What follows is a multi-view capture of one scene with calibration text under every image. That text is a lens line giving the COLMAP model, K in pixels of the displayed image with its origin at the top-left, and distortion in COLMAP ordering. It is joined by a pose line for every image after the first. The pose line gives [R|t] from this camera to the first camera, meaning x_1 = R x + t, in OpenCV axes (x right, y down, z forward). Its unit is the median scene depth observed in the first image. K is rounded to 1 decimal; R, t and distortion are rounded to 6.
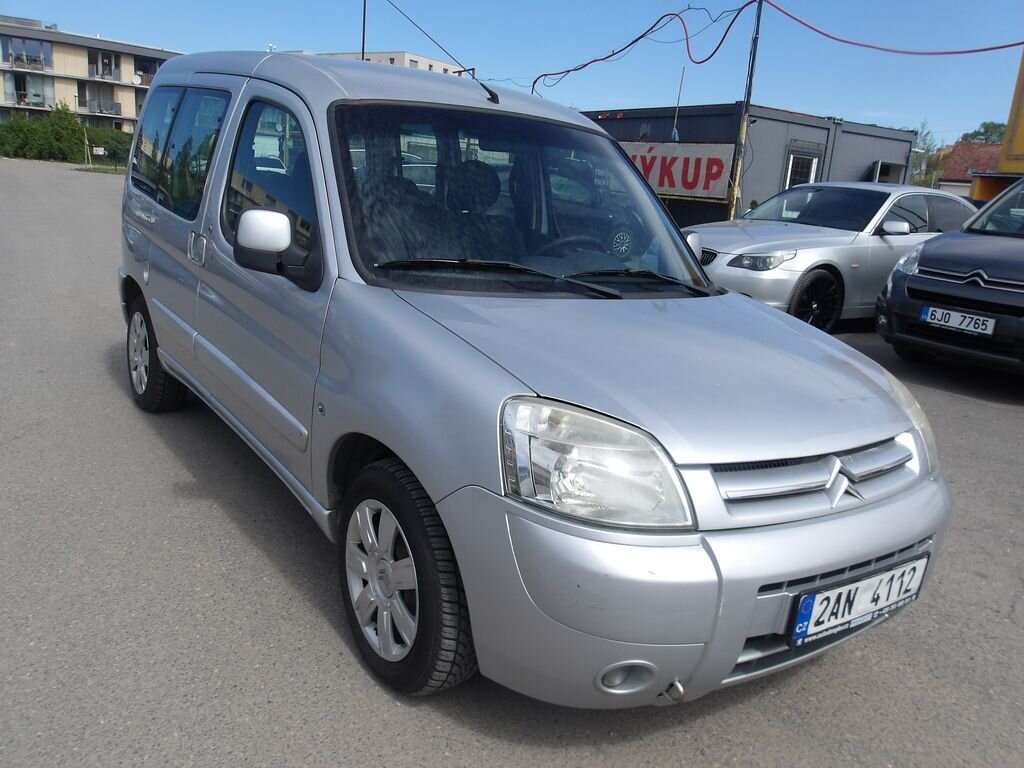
lens RADIAL K [[865.4, 0, 511.8], [0, 865.4, 383.1], [0, 0, 1]] dist [-0.009191, 0.014502]
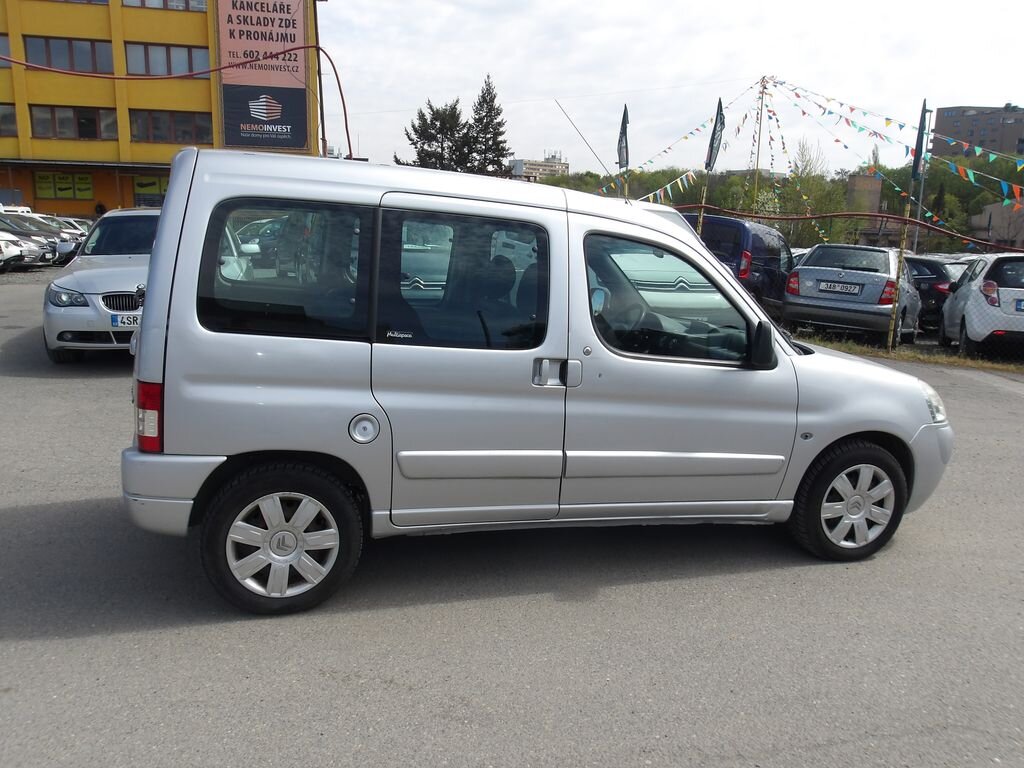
lens RADIAL K [[857.7, 0, 504.1], [0, 857.7, 385.1], [0, 0, 1]] dist [0.000642, 0.012985]
pose [[0.316926, -0.254841, 0.913572, -1.076712], [0.217784, 0.957042, 0.191416, -0.286128], [-0.923108, 0.138297, 0.358812, 0.552312]]
